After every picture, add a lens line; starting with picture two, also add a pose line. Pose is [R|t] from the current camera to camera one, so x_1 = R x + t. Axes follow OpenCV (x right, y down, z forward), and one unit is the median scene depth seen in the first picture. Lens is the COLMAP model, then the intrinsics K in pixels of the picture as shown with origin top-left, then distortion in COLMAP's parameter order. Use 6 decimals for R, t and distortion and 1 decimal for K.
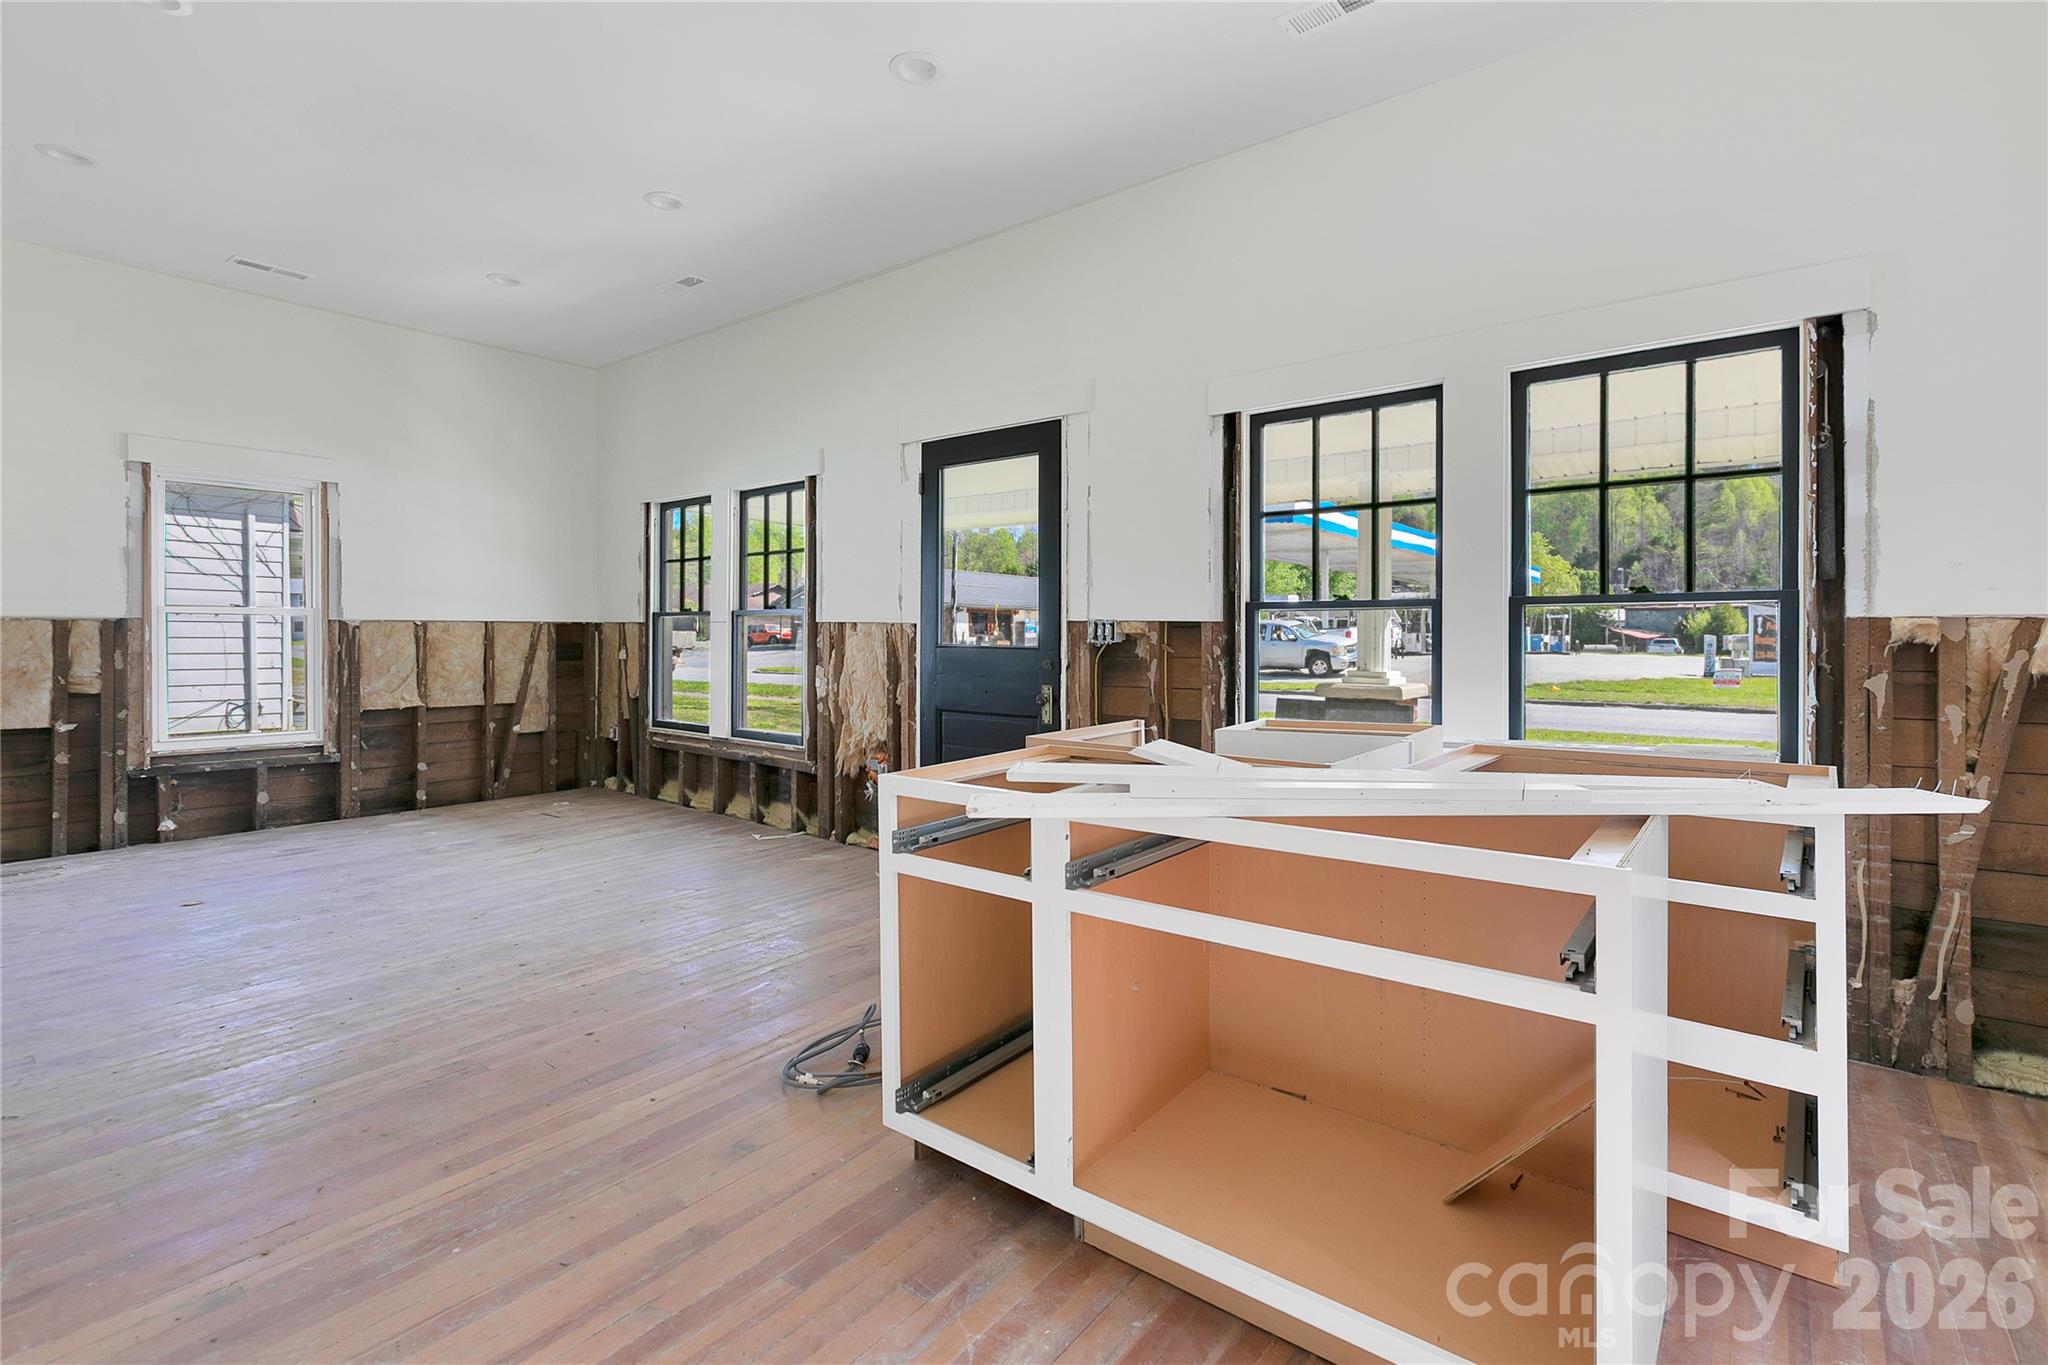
lens RADIAL K [[930.9, 0, 1023.0], [0, 930.9, 633.8], [0, 0, 1]] dist [0.000160, 0.000104]
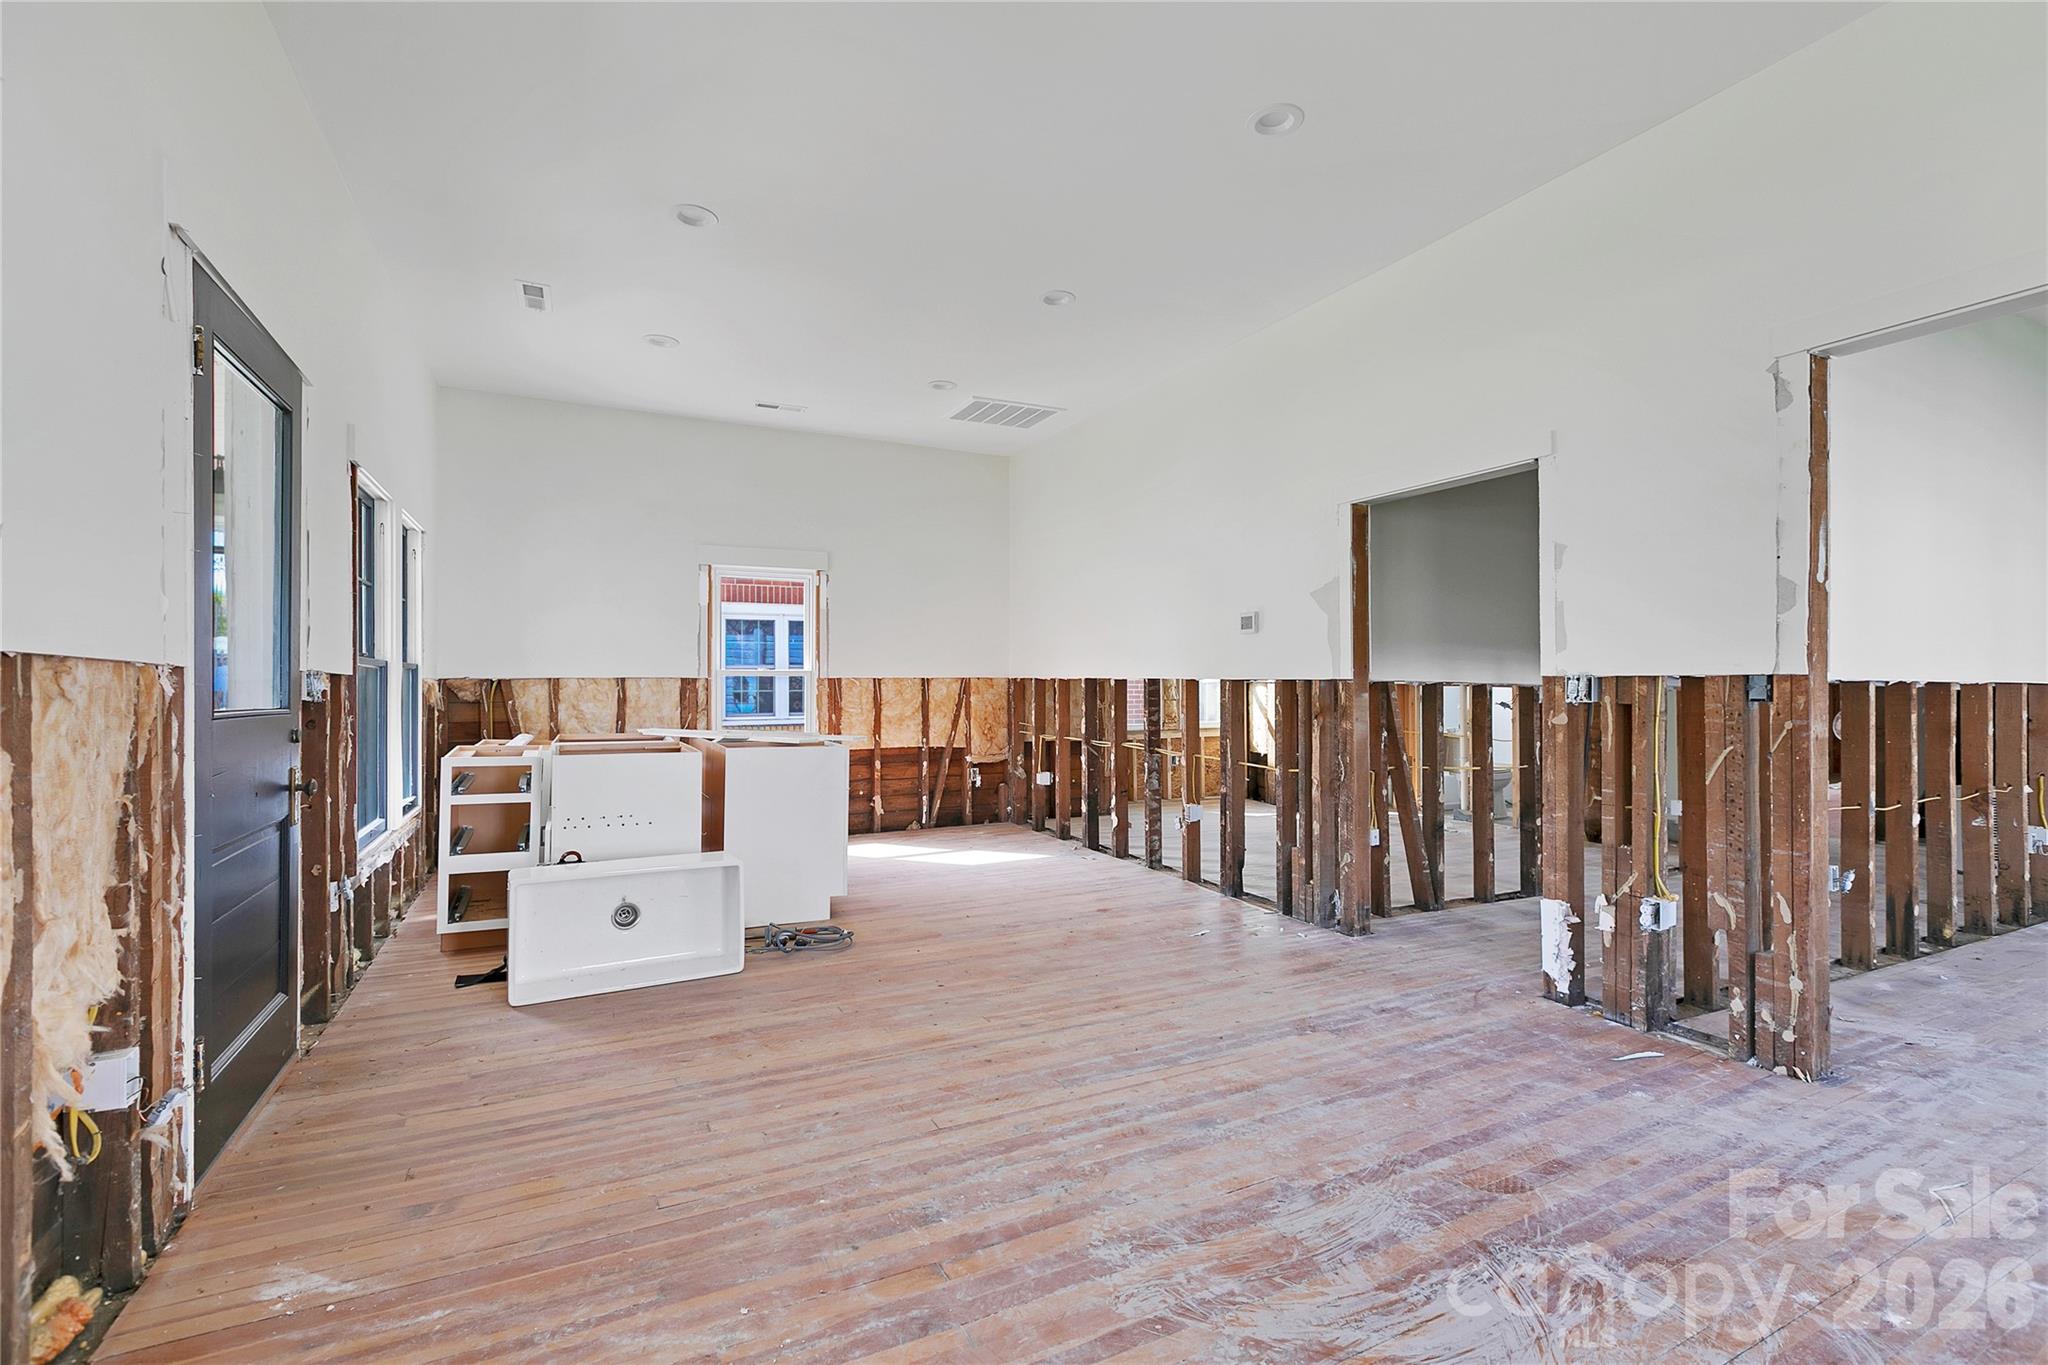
lens RADIAL K [[915.0, 0, 1019.8], [0, 915.0, 678.3], [0, 0, 1]] dist [0.000991, -0.000013]
pose [[-0.903171, 0.001752, 0.429277, -0.617109], [-0.000174, 0.999990, -0.004447, -0.004496], [-0.429280, -0.004091, -0.903162, 1.163768]]
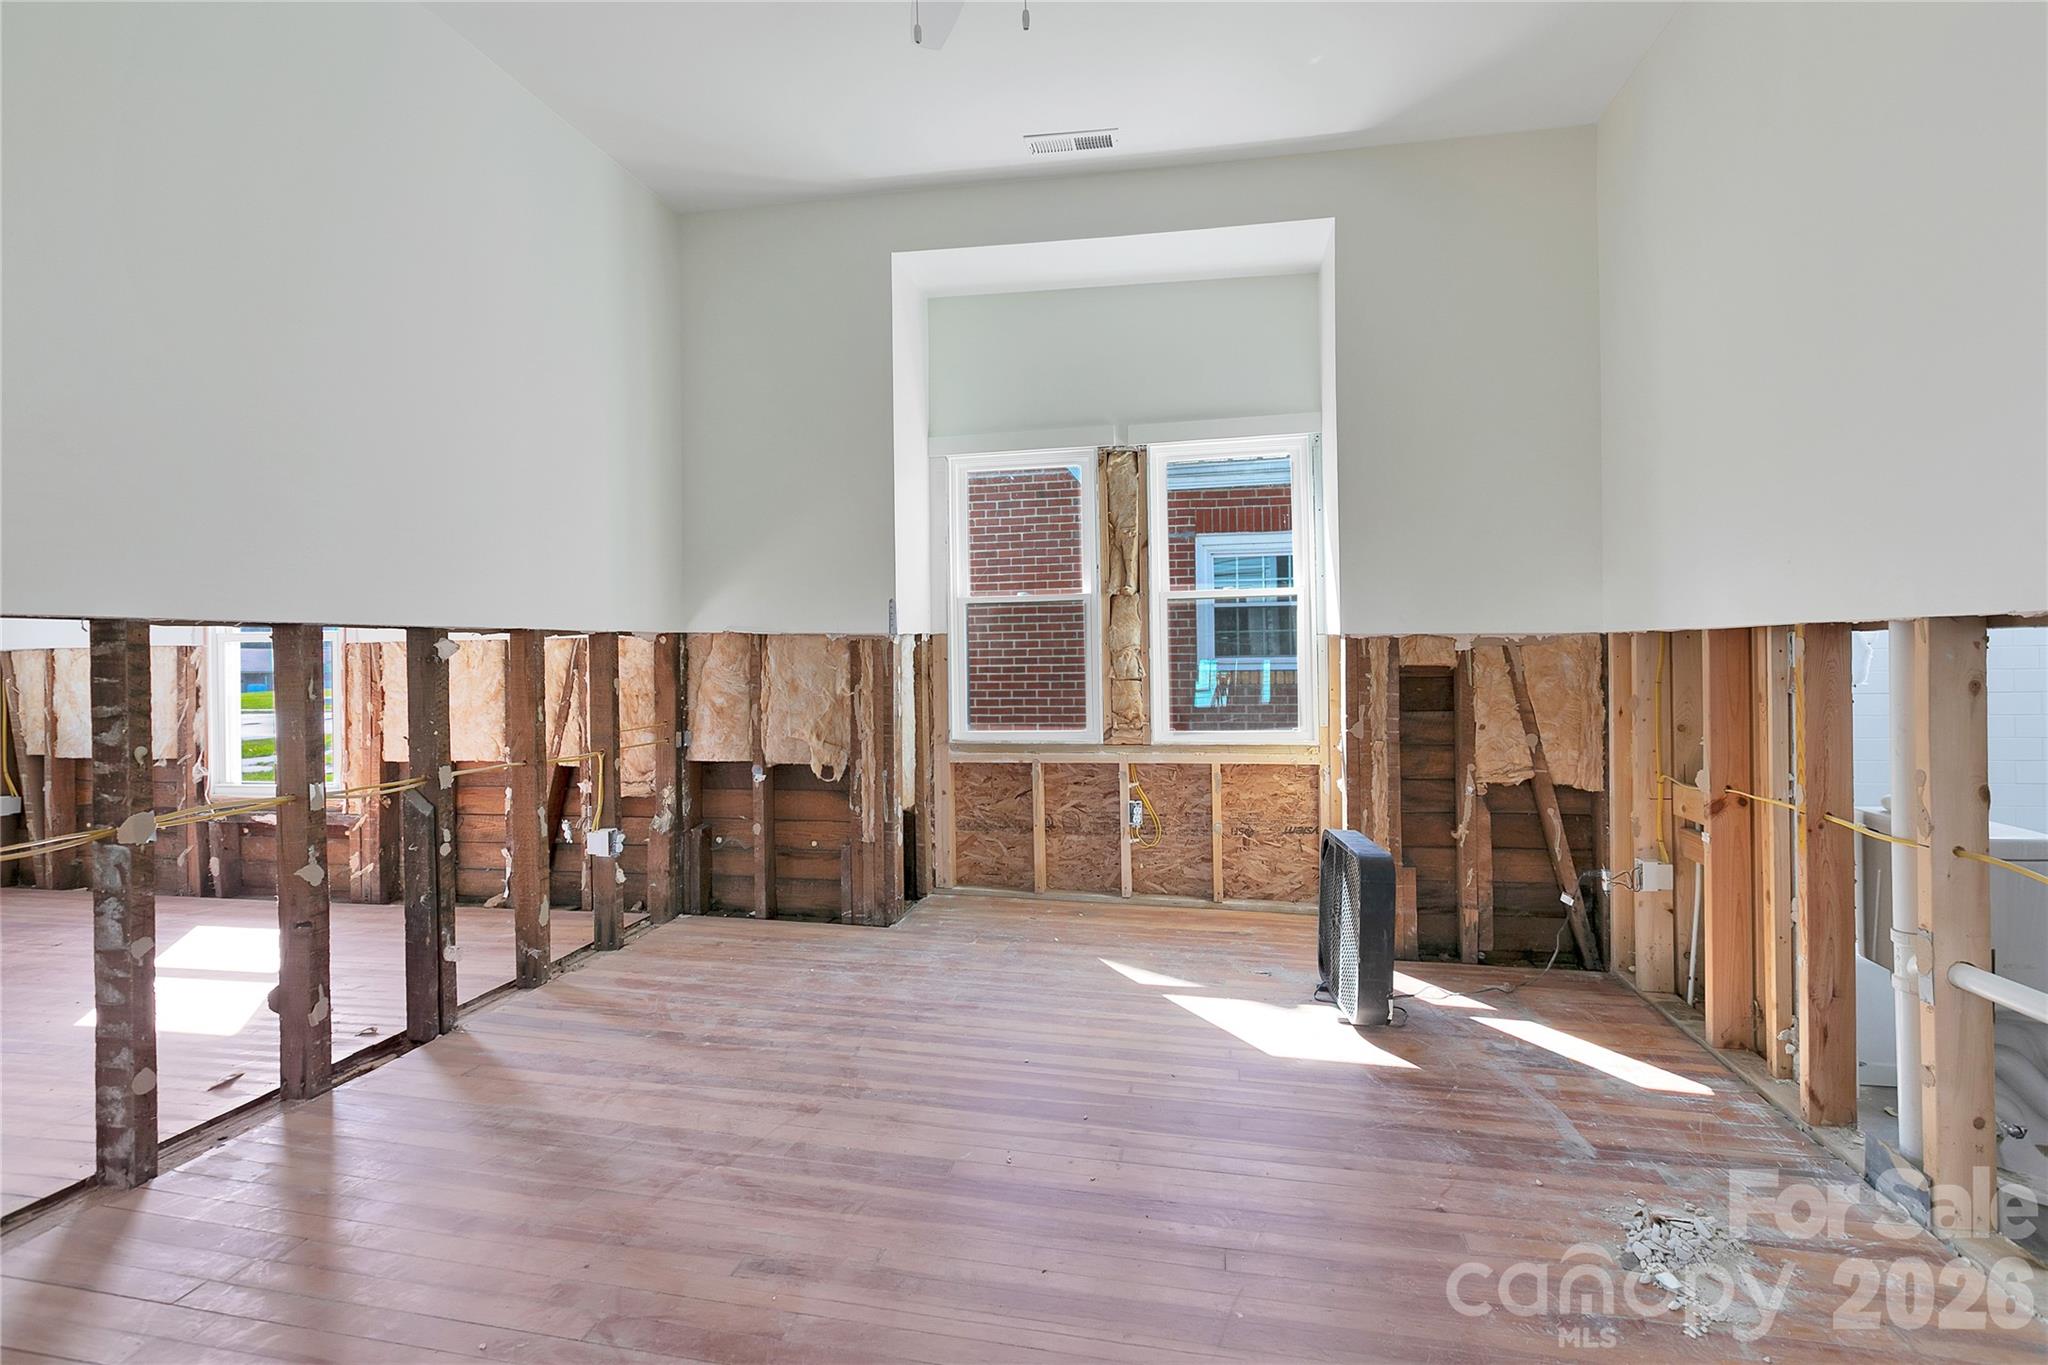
lens RADIAL K [[922.1, 0, 1030.2], [0, 922.1, 660.8], [0, 0, 1]] dist [0.002186, 0.000602]
pose [[-0.464596, 0.003587, 0.885515, -0.807133], [0.009798, 0.999951, 0.001090, 0.011303], [-0.885468, 0.009183, -0.464609, -0.131161]]
